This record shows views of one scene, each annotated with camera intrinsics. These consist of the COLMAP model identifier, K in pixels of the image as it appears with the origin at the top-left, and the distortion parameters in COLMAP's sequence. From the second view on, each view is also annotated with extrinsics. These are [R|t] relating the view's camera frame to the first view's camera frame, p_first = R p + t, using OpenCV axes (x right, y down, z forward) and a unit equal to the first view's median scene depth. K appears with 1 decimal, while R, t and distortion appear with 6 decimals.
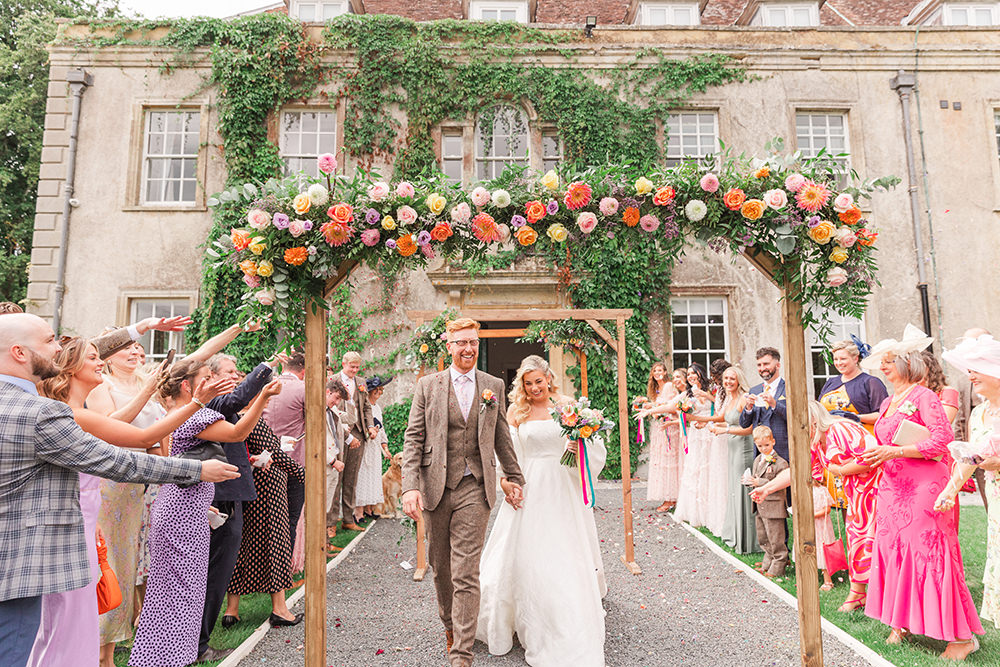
lens RADIAL K [[679.7, 0, 528.9], [0, 679.7, 324.0], [0, 0, 1]] dist [0.020626, -0.005782]
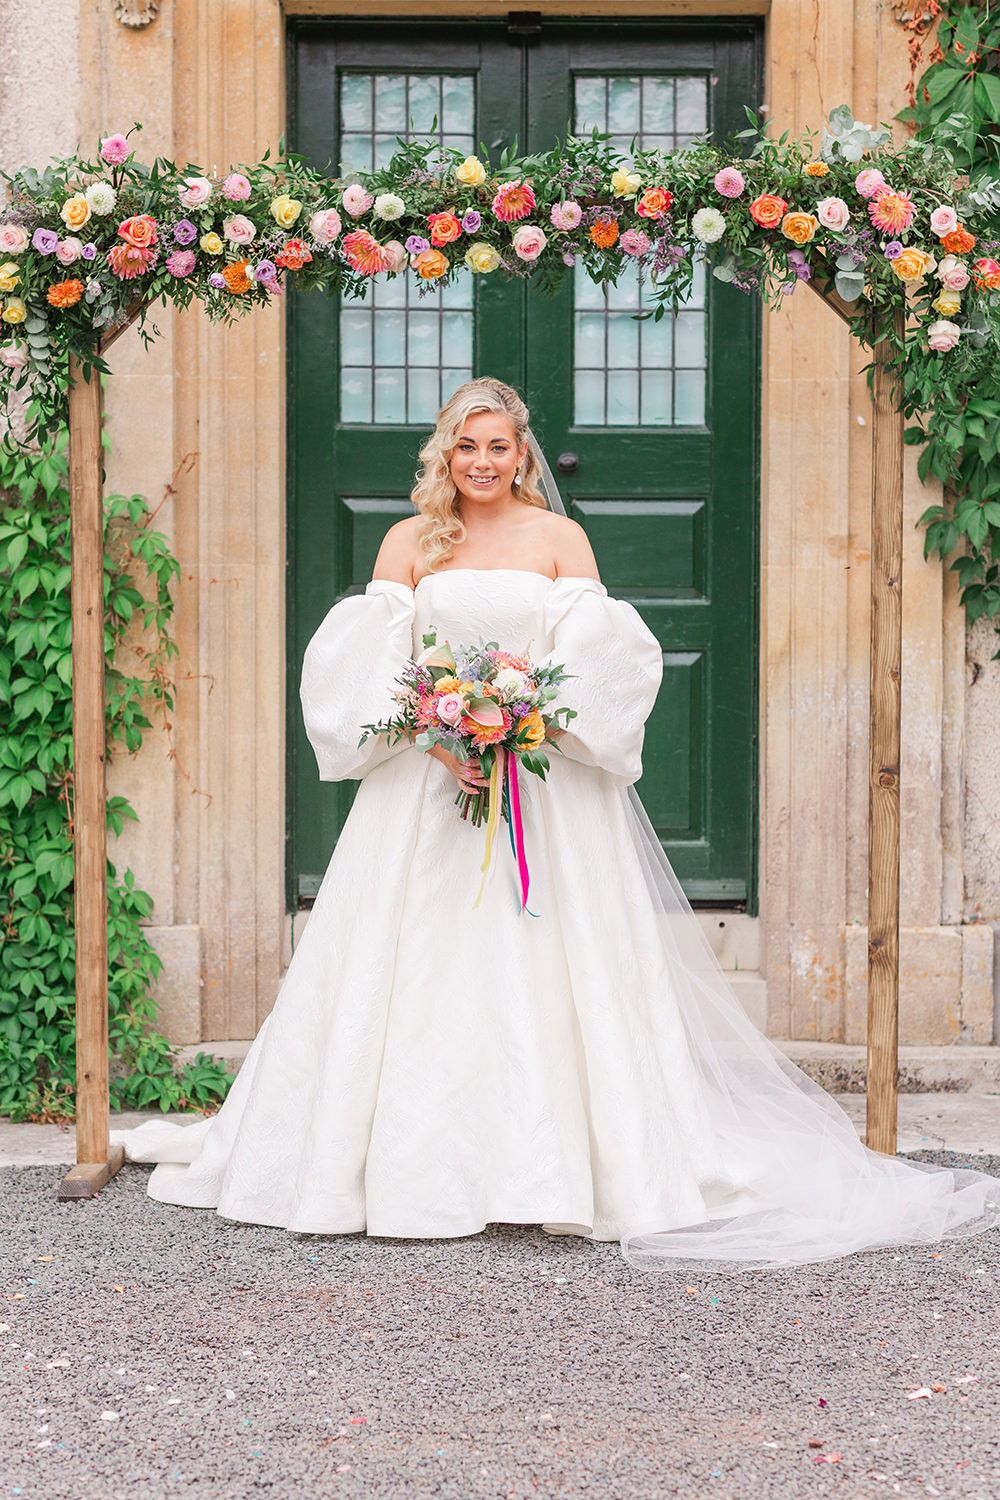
lens RADIAL K [[3248.2, 0, 509.4], [0, 3248.2, 644.0], [0, 0, 1]] dist [0.072215, 0.000000]
pose [[0.998744, 0.022317, -0.044850, 0.209696], [-0.016049, 0.990639, 0.135561, -0.190958], [0.047456, -0.134671, 0.989753, -1.985525]]
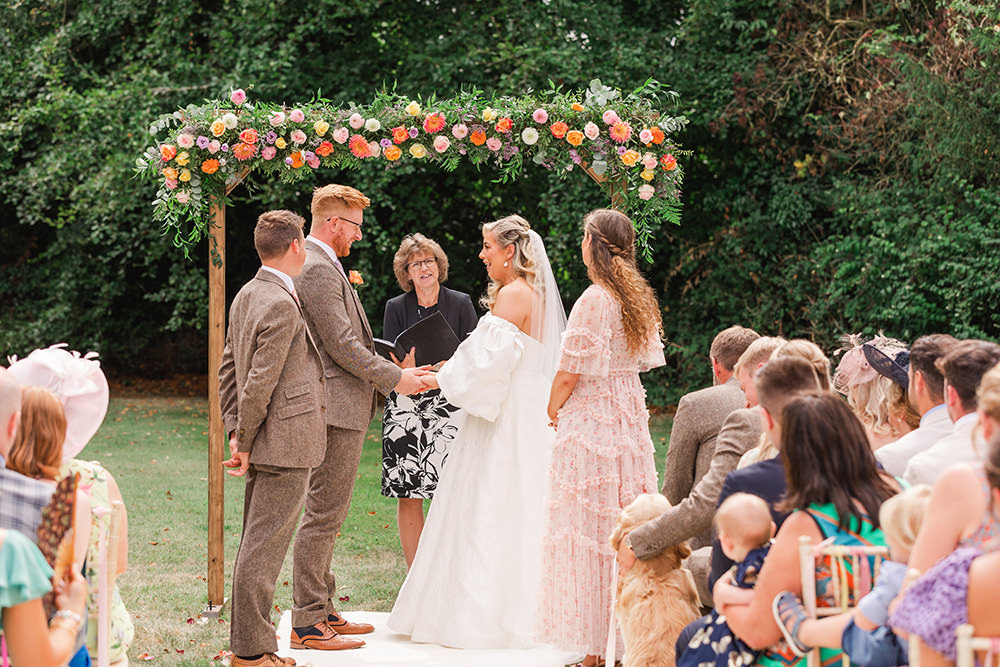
lens RADIAL K [[3033.2, 0, 494.9], [0, 3033.2, 333.9], [0, 0, 1]] dist [-0.026605, 0.000000]
pose [[0.999605, 0.028105, 0.000492, 0.191585], [-0.027968, 0.992673, 0.117554, -0.464787], [0.002816, -0.117522, 0.993066, -4.594652]]
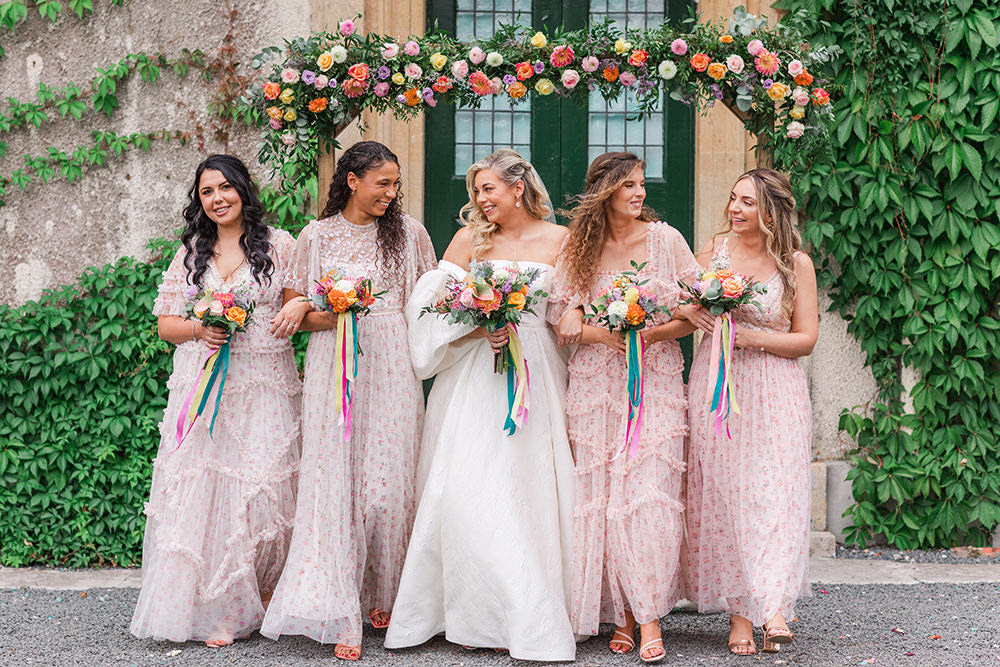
lens RADIAL K [[2165.5, 0, 507.2], [0, 2165.5, 258.4], [0, 0, 1]] dist [0.072215, 0.000000]
pose [[0.998269, 0.025953, -0.052776, 0.180784], [-0.020255, 0.994184, 0.105773, -0.234748], [0.055214, -0.104521, 0.992989, -2.654233]]
